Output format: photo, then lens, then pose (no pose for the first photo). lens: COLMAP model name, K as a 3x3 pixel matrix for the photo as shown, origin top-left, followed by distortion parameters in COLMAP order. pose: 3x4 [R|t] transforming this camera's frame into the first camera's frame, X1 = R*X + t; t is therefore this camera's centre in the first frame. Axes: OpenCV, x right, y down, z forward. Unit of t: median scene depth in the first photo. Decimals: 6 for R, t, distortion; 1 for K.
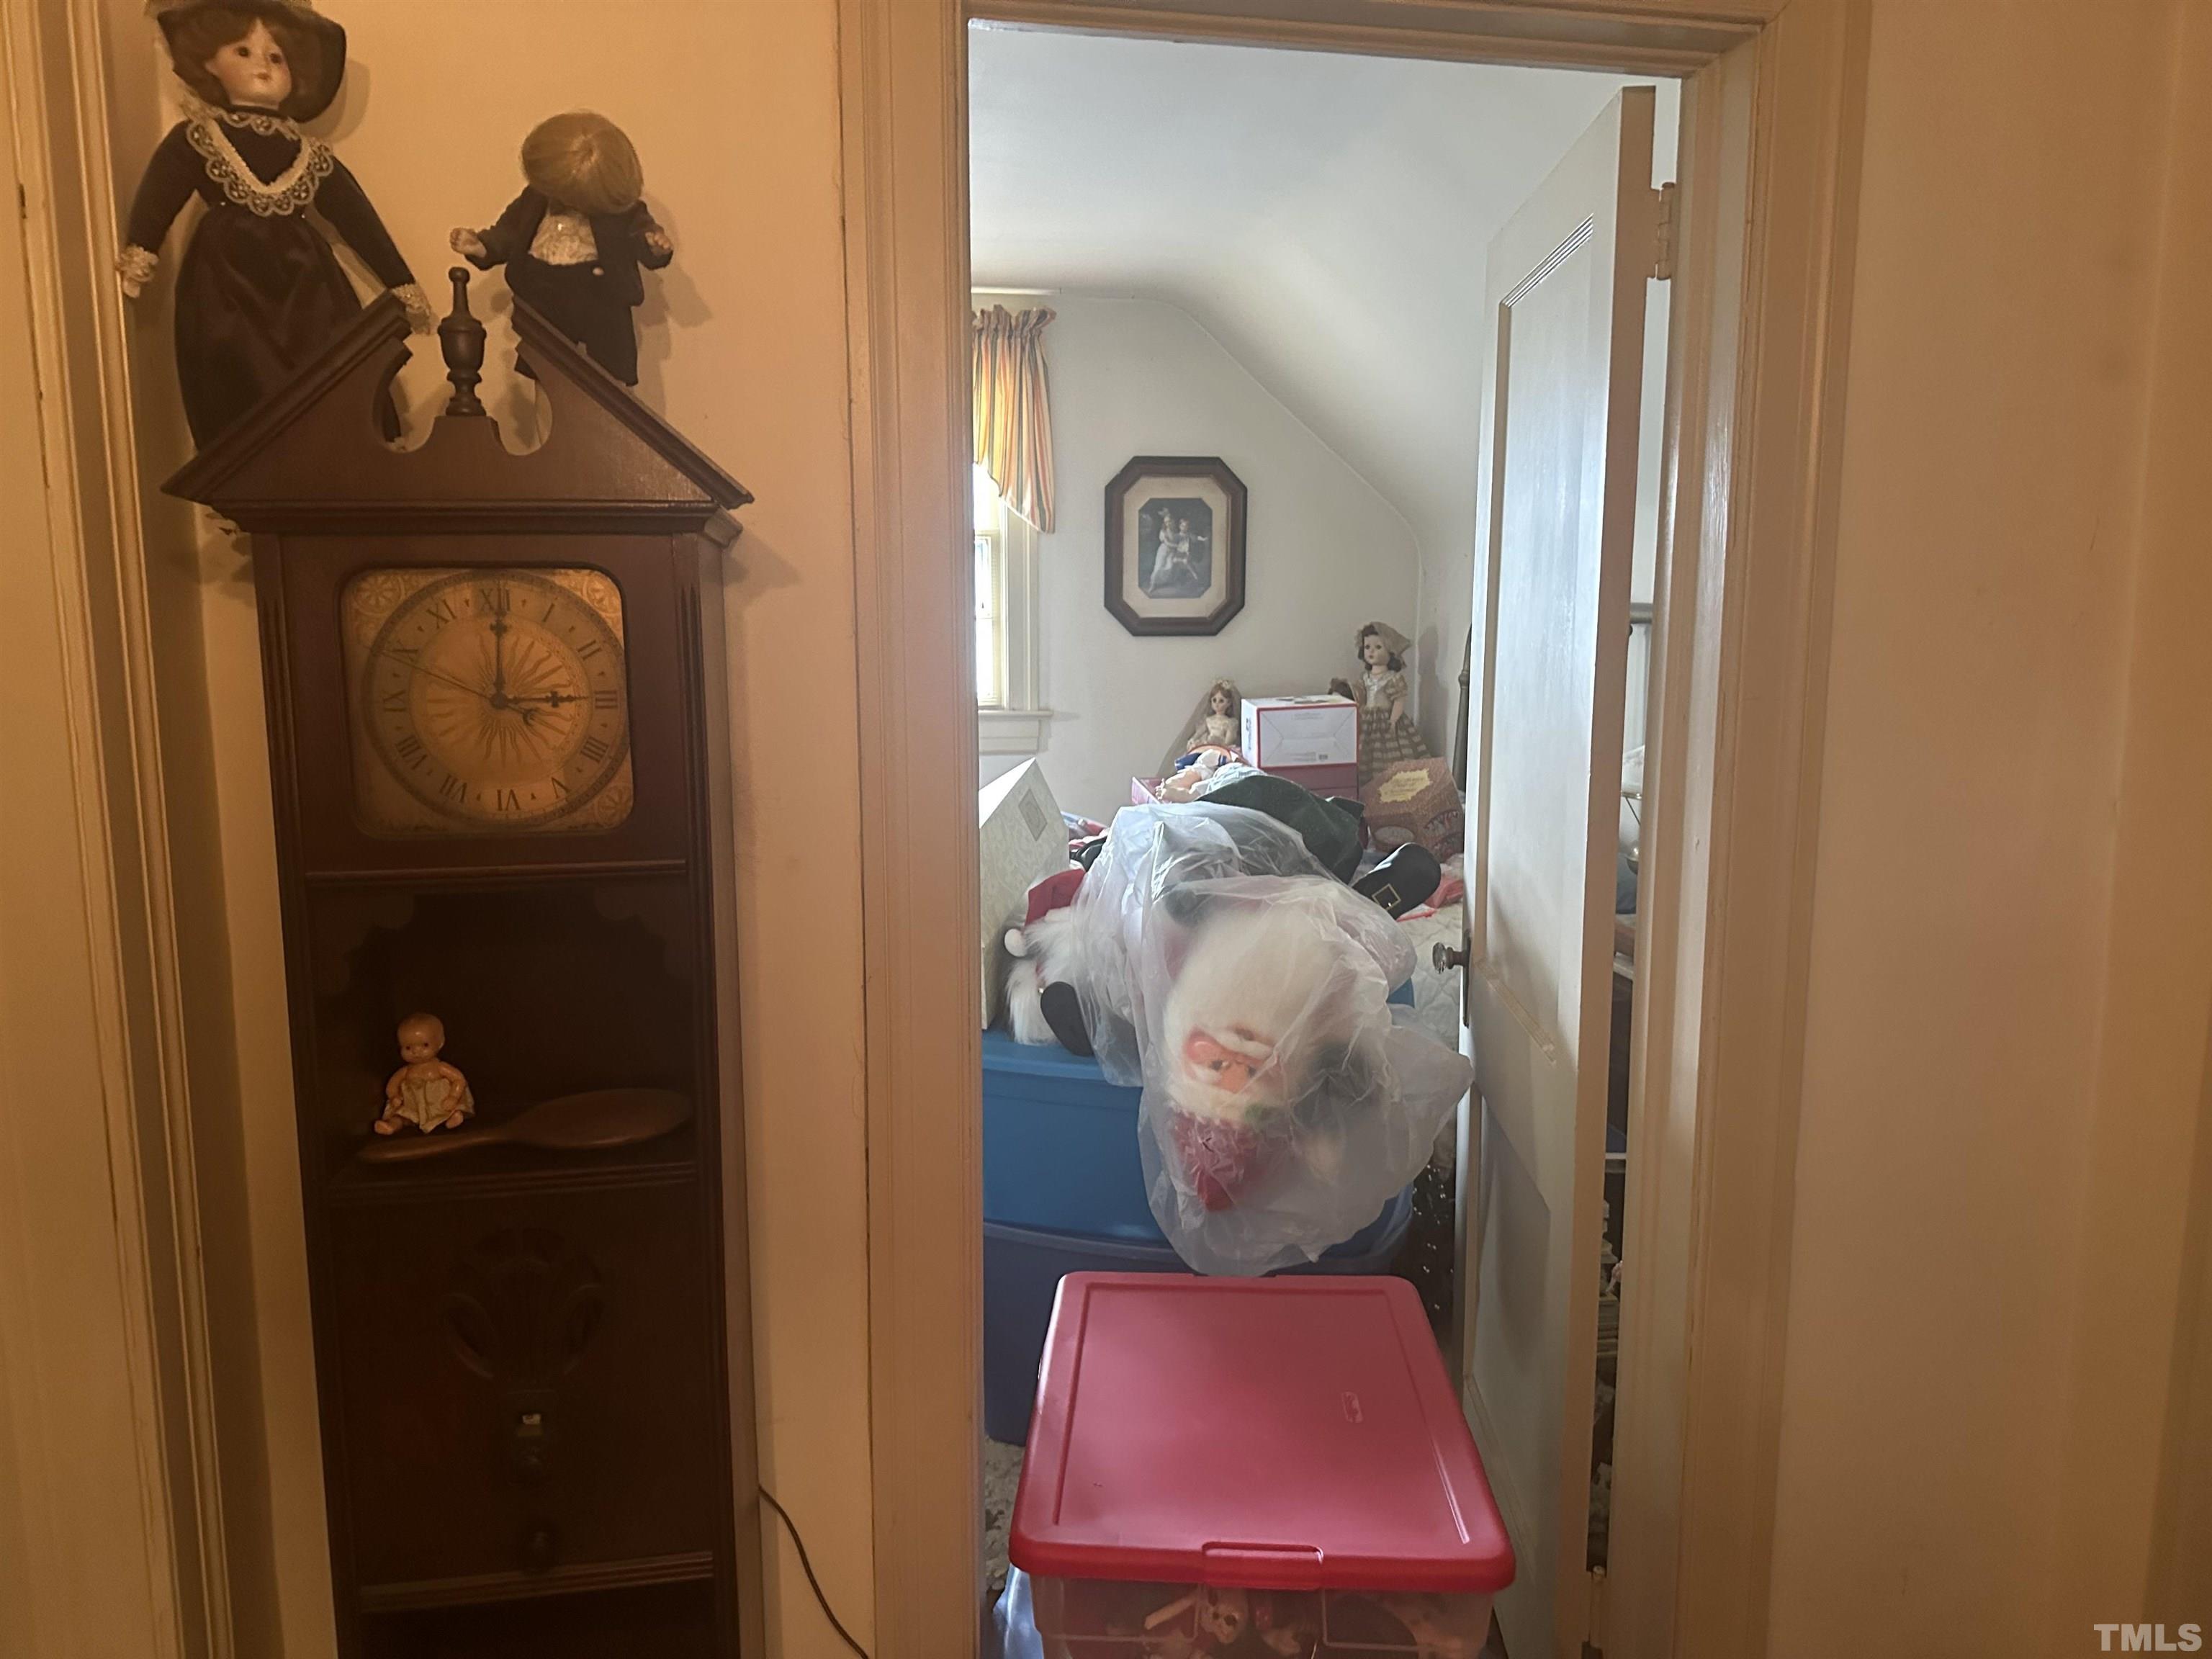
lens RADIAL K [[1541.5, 0, 1108.7], [0, 1541.5, 833.7], [0, 0, 1]] dist [0.128593, -0.191518]
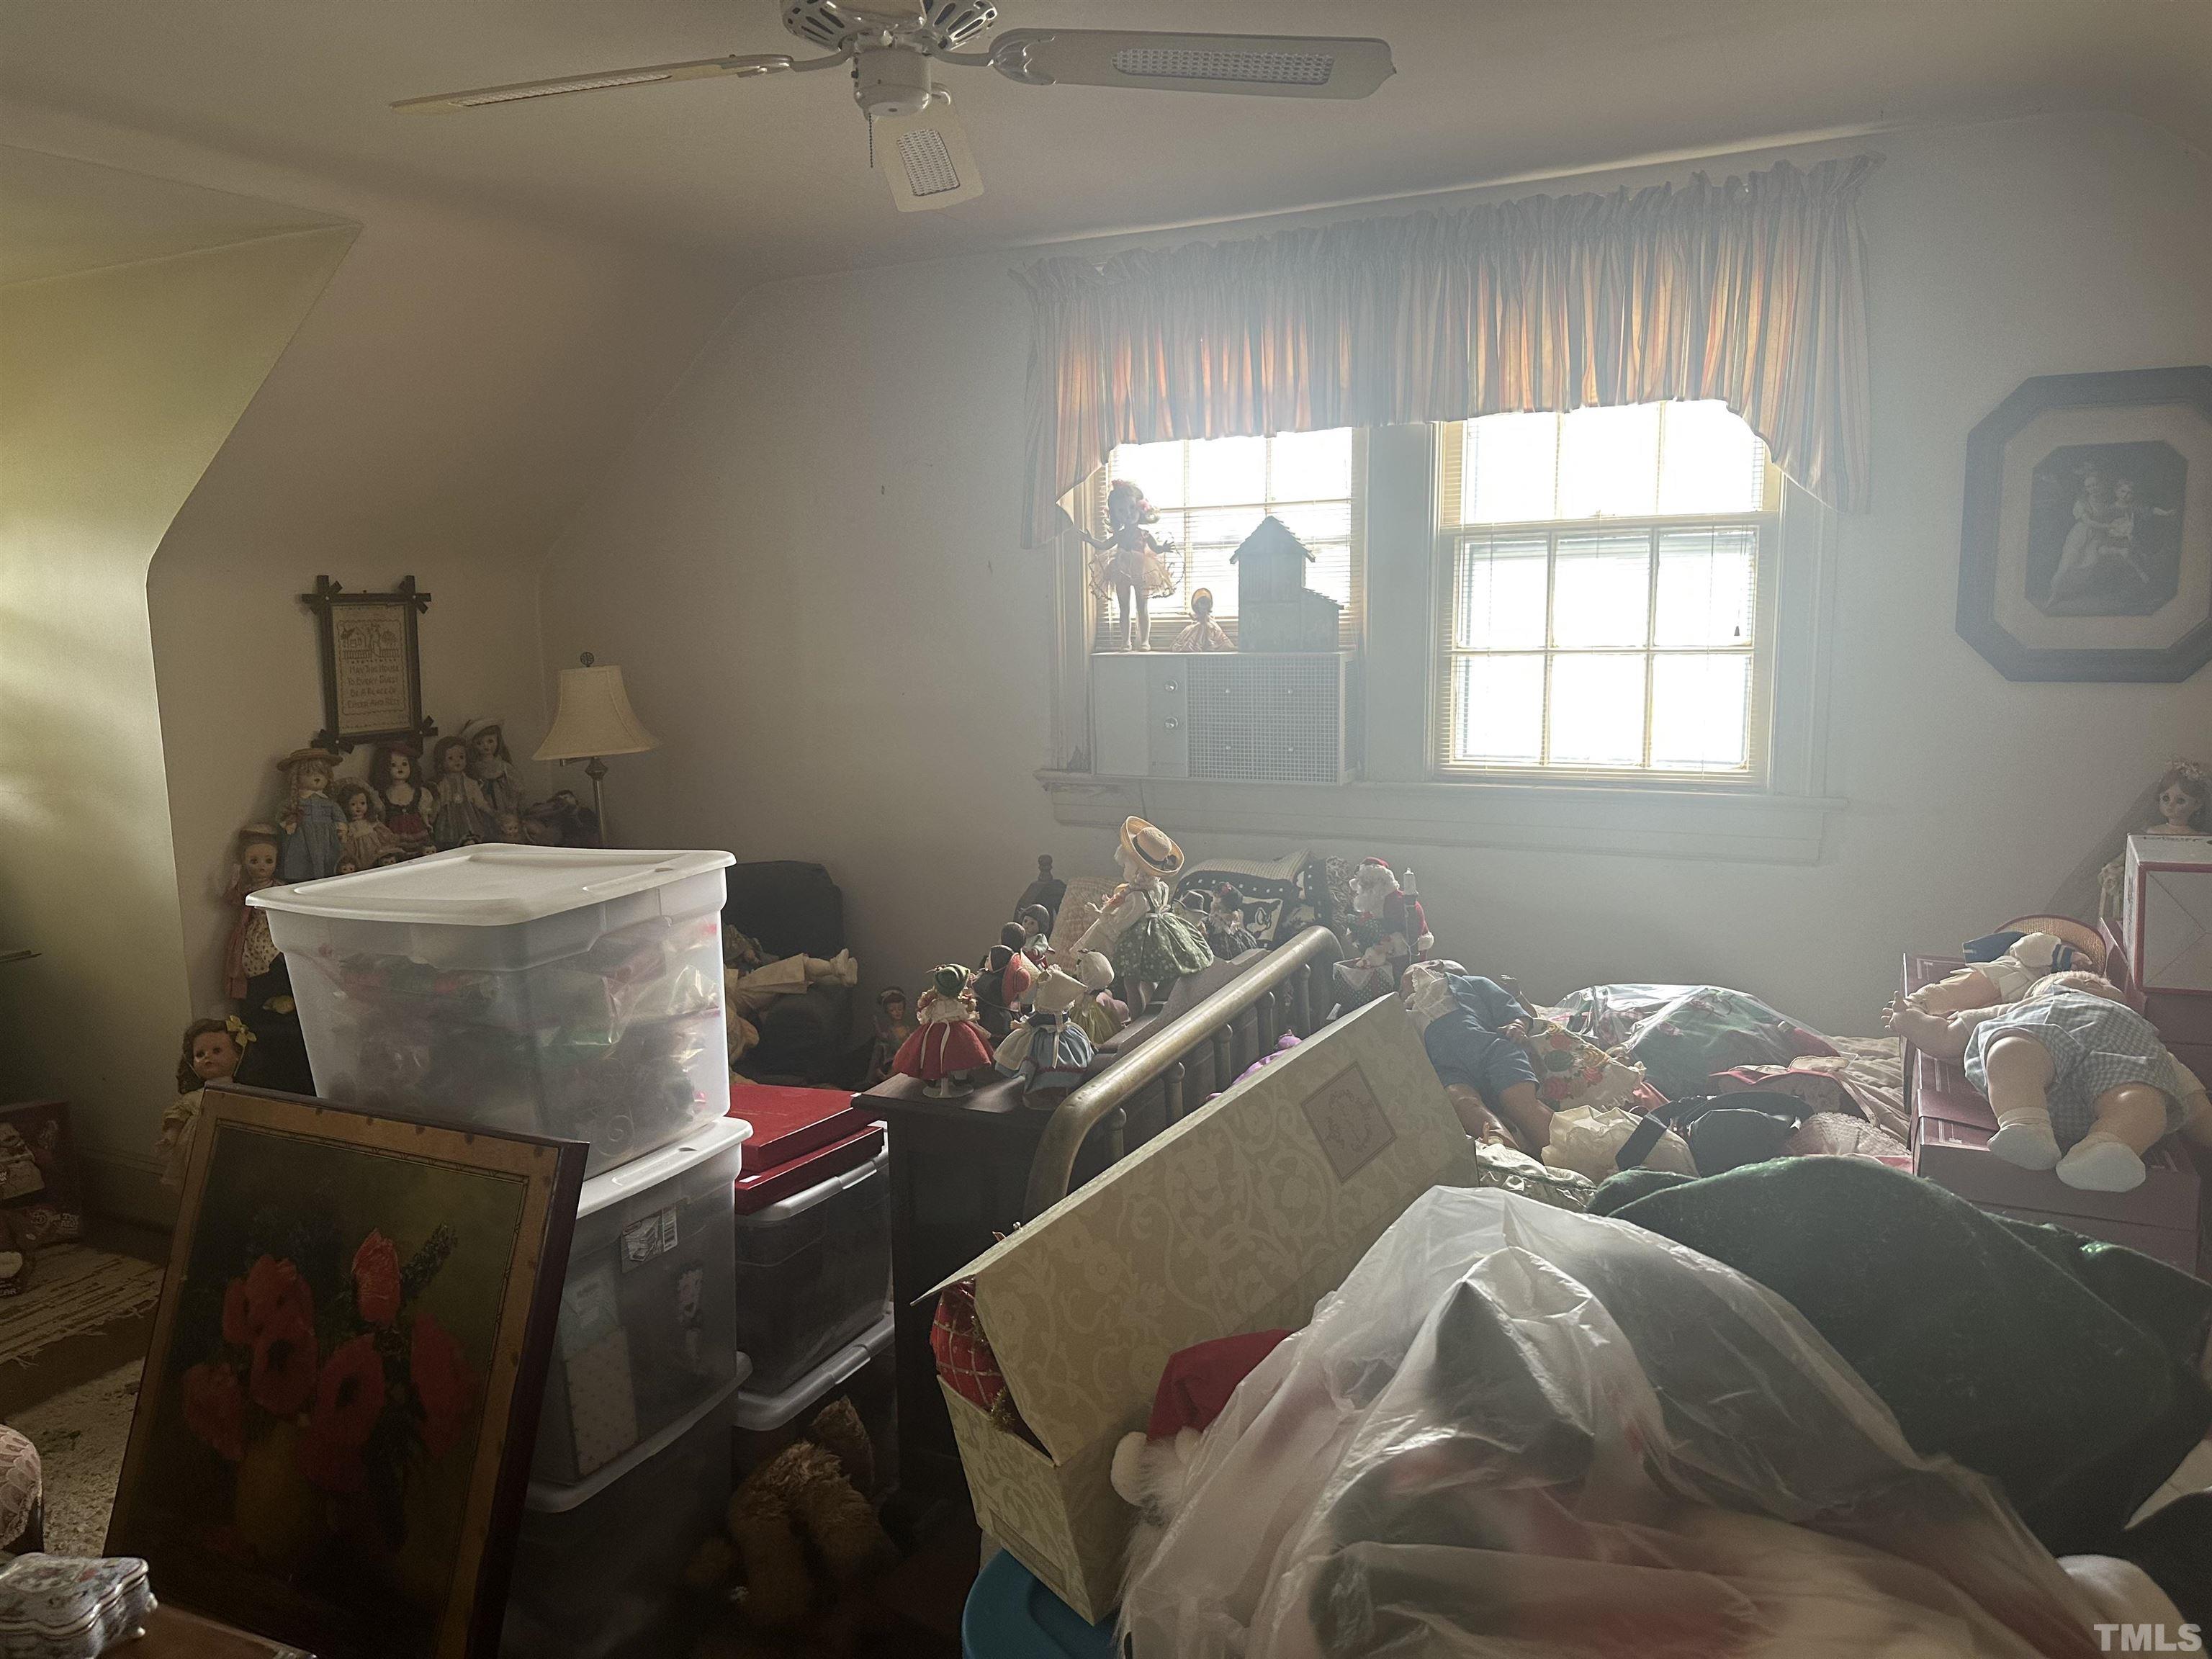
lens RADIAL K [[1534.4, 0, 1100.4], [0, 1534.4, 833.5], [0, 0, 1]] dist [0.073741, -0.093079]
pose [[0.808769, 0.068074, -0.584173, 0.086997], [-0.069998, 0.997360, 0.019313, -0.057777], [0.583945, 0.025271, 0.811400, 0.320032]]
